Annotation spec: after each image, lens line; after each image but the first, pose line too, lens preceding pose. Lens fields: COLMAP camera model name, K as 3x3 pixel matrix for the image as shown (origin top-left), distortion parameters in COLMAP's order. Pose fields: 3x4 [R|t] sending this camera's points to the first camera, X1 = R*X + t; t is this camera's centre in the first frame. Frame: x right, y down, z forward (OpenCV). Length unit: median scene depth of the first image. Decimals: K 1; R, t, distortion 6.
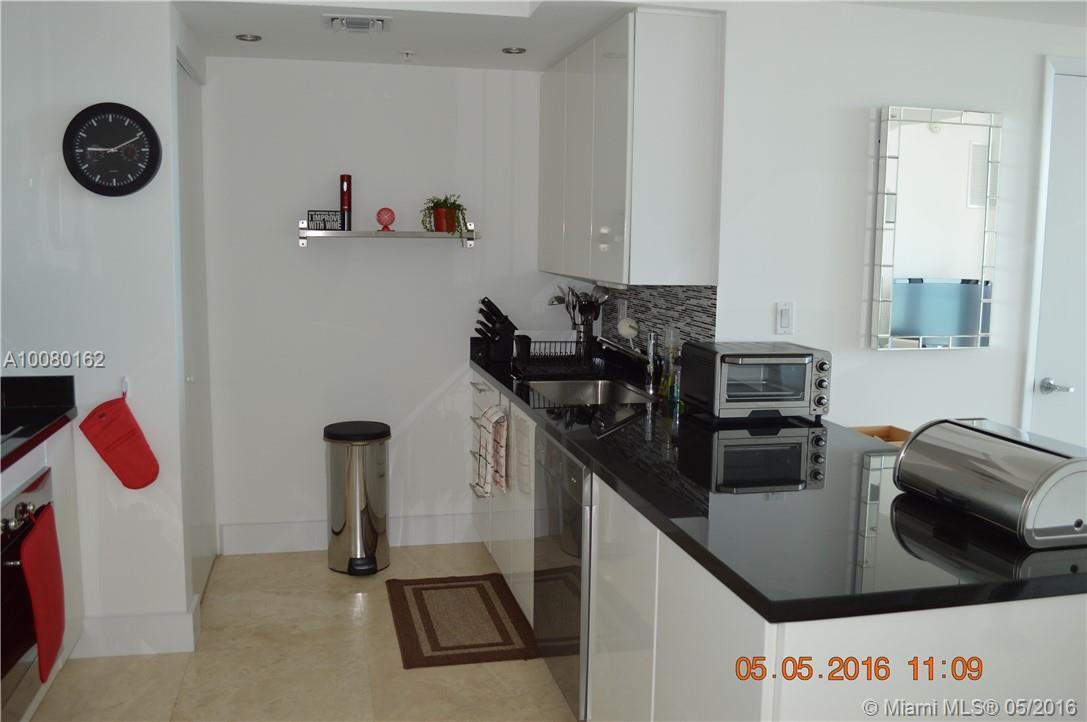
lens RADIAL K [[951.2, 0, 543.5], [0, 951.2, 361.0], [0, 0, 1]] dist [-0.077101, 0.009116]
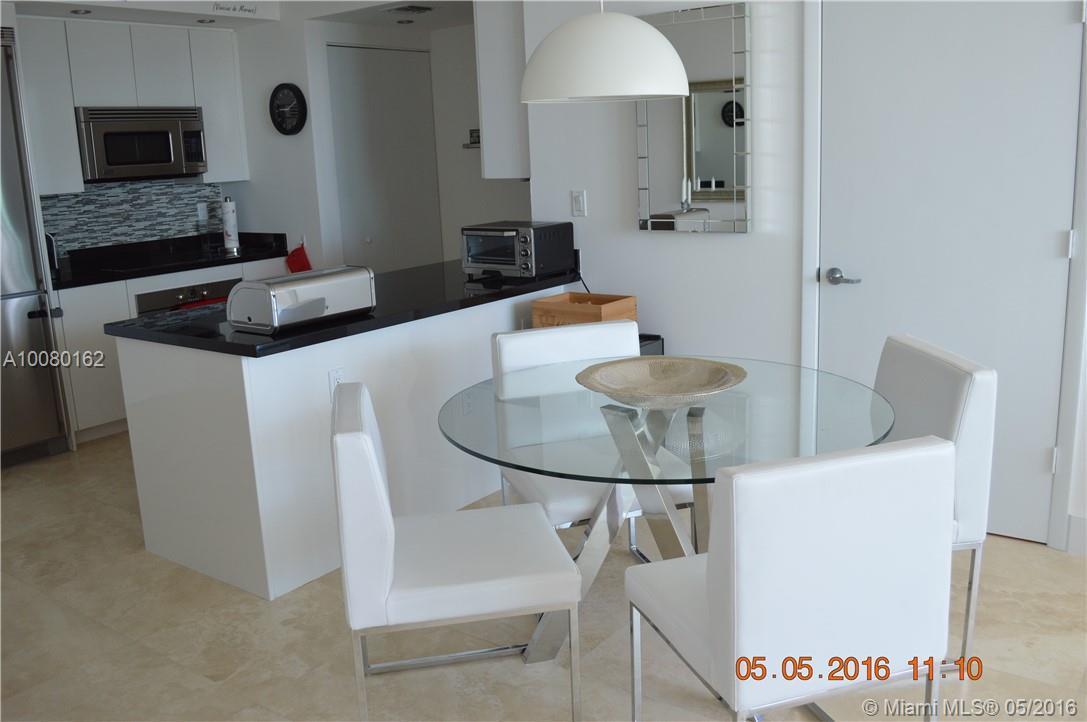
lens RADIAL K [[951.2, 0, 543.5], [0, 951.2, 361.0], [0, 0, 1]] dist [-0.077101, 0.009116]
pose [[0.651020, 0.126913, -0.748376, 1.261590], [-0.044645, 0.990619, 0.129157, 0.001119], [0.757747, -0.050672, 0.650578, 0.151577]]
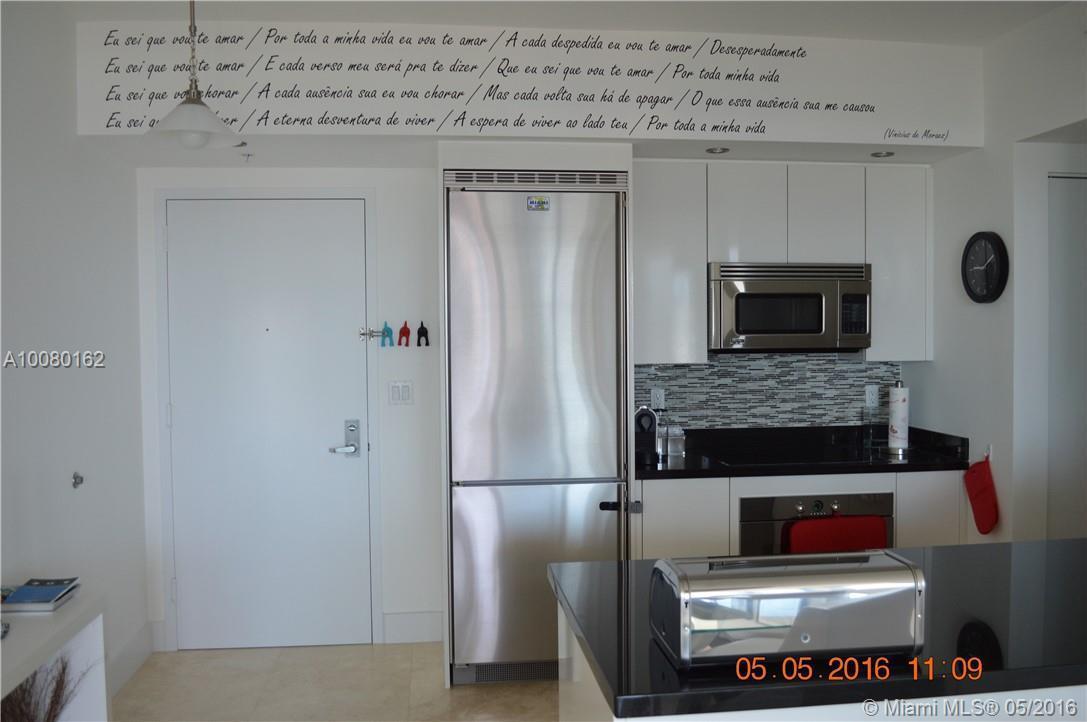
lens RADIAL K [[951.2, 0, 543.5], [0, 951.2, 361.0], [0, 0, 1]] dist [-0.077101, 0.009116]
pose [[-0.110889, 0.018472, -0.993661, 0.873345], [-0.116237, 0.992724, 0.031426, -0.064406], [0.987012, 0.118985, -0.107935, 0.531930]]
